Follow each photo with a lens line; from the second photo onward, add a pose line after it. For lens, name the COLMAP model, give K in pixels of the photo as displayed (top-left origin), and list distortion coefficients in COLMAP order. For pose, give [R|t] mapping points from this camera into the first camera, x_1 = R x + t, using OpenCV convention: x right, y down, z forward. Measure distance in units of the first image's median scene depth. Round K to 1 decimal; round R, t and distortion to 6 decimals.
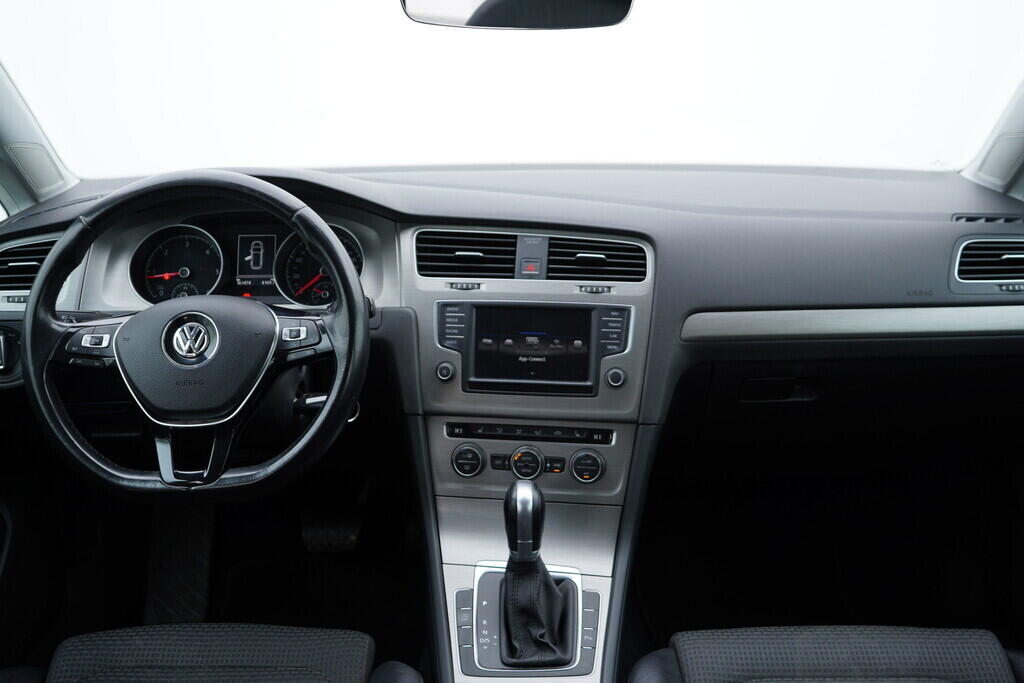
lens RADIAL K [[1048.6, 0, 518.7], [0, 1048.6, 337.0], [0, 0, 1]] dist [-0.004706, 0.000000]
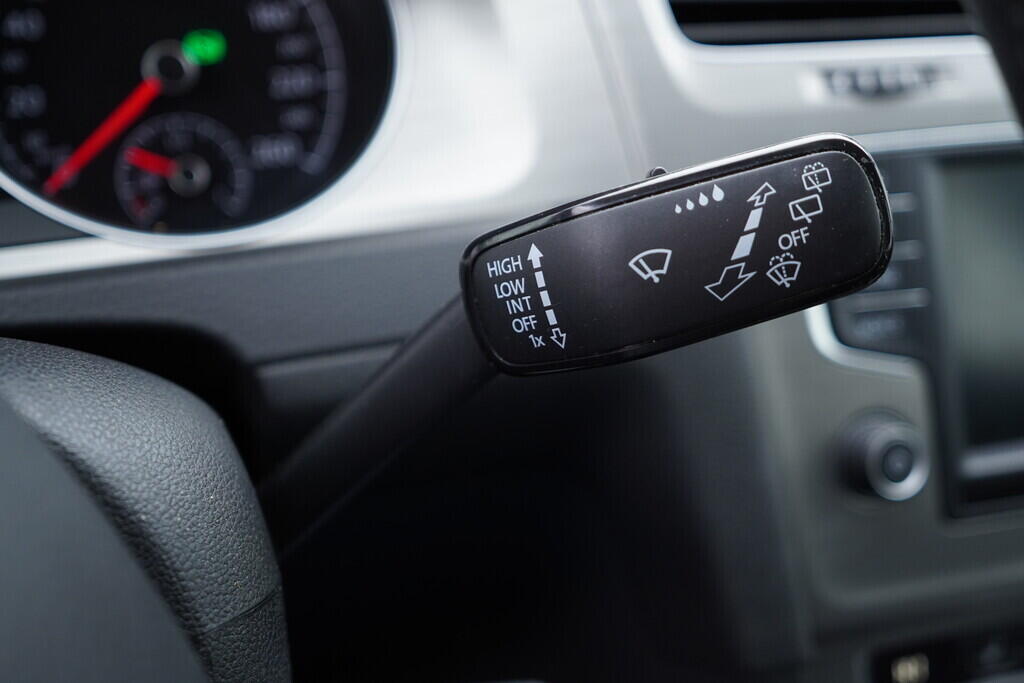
lens RADIAL K [[1048.6, 0, 512.4], [0, 1048.6, 336.5], [0, 0, 1]] dist [-0.004706, 0.000000]
pose [[0.909537, -0.151163, 0.387159, -0.228626], [0.100740, 0.983919, 0.147497, -0.035345], [-0.403229, -0.095152, 0.910139, 0.823948]]
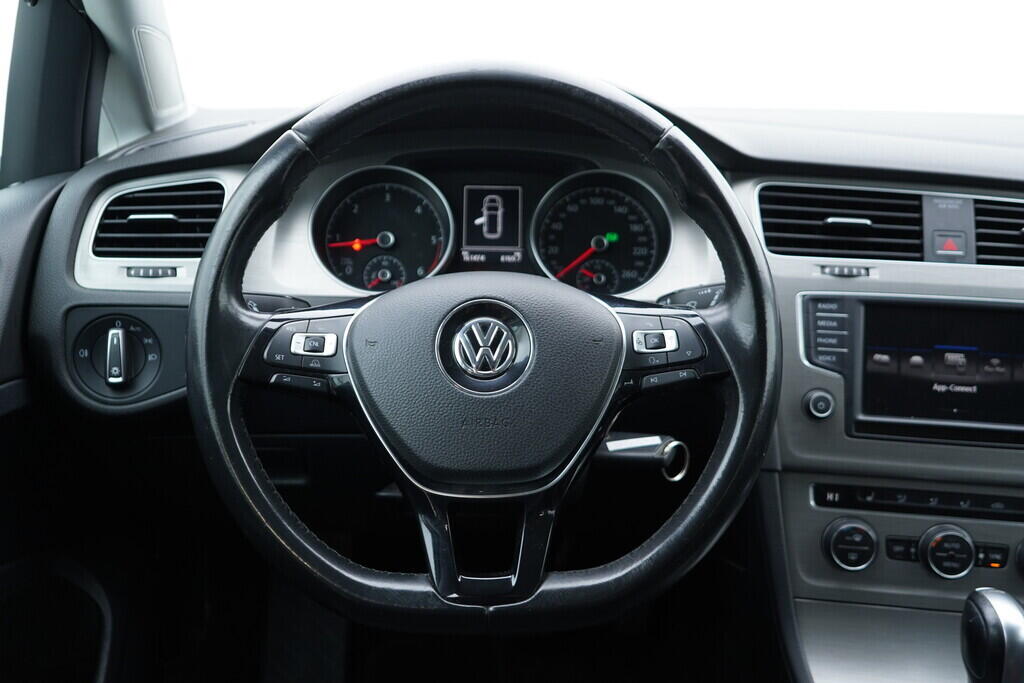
lens RADIAL K [[1048.6, 0, 513.5], [0, 1048.6, 339.4], [0, 0, 1]] dist [-0.004706, 0.000000]
pose [[0.999509, 0.026652, 0.016501, -0.266356], [-0.026702, 0.999639, 0.002816, -0.003247], [-0.016420, -0.003255, 0.999860, 0.366117]]
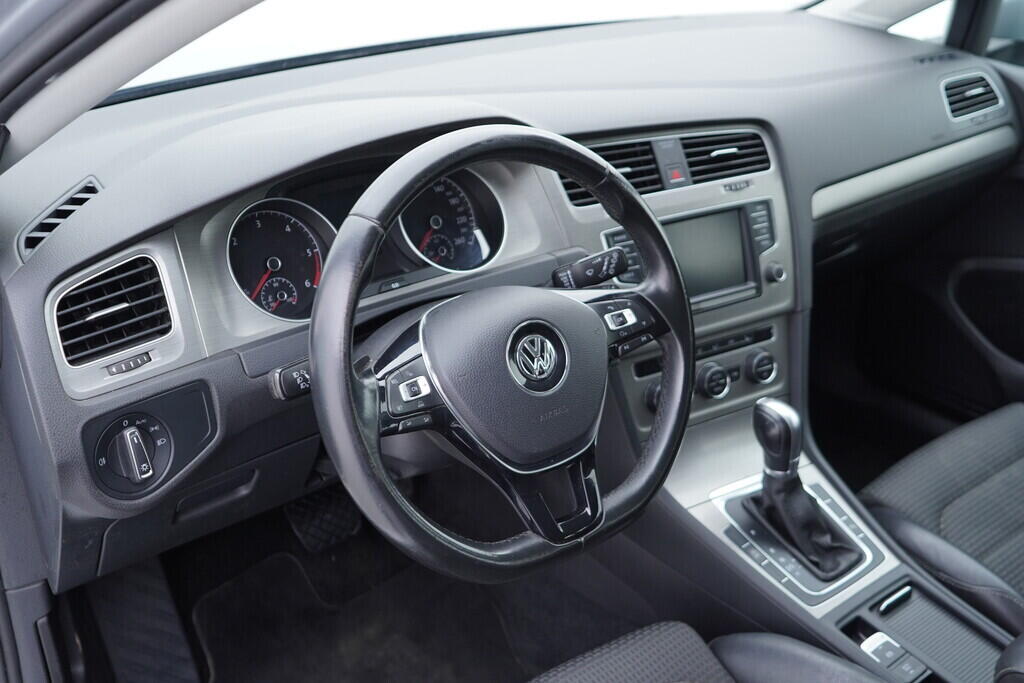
lens RADIAL K [[1048.6, 0, 506.9], [0, 1048.6, 350.2], [0, 0, 1]] dist [-0.004706, 0.000000]
pose [[0.786186, -0.270381, 0.555703, -0.652215], [0.157991, 0.957265, 0.242244, -0.164725], [-0.597453, -0.102653, 0.795306, 0.355080]]
